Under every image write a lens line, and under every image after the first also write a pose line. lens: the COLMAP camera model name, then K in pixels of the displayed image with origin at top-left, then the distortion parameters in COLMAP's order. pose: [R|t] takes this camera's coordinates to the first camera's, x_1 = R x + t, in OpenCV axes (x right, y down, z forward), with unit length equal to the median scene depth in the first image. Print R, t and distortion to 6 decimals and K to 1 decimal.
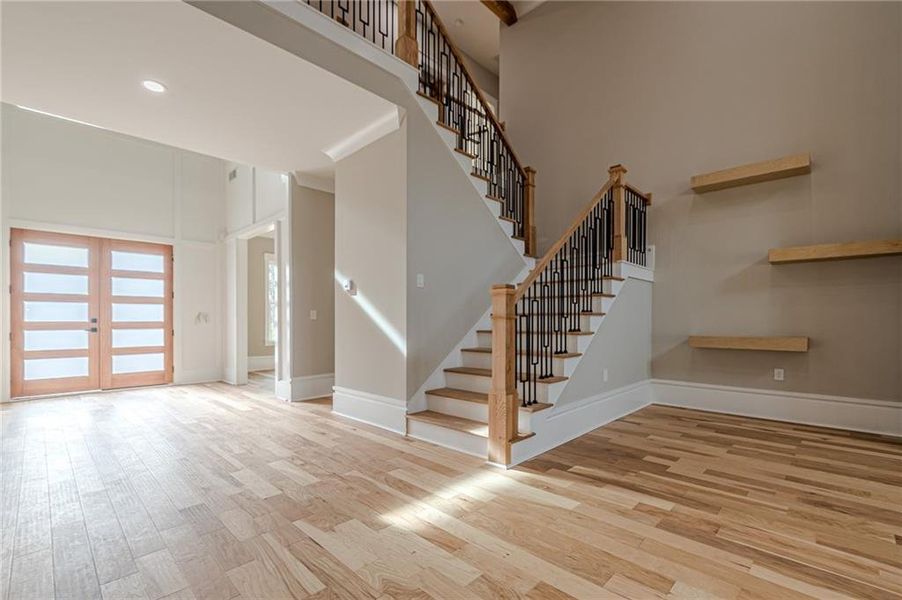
lens RADIAL K [[402.0, 0, 452.2], [0, 402.0, 317.4], [0, 0, 1]] dist [0.008853, -0.001045]
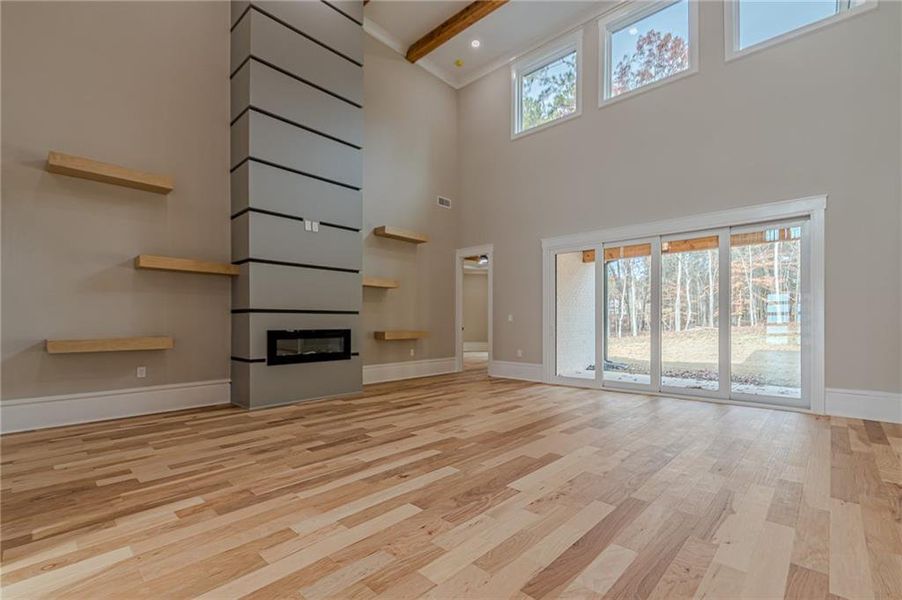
lens RADIAL K [[402.0, 0, 448.8], [0, 402.0, 322.8], [0, 0, 1]] dist [0.008853, -0.001045]
pose [[-0.018769, -0.002036, 0.999822, -0.452120], [-0.011749, 0.999929, 0.001815, -0.003497], [-0.999755, -0.011713, -0.018791, 0.321374]]
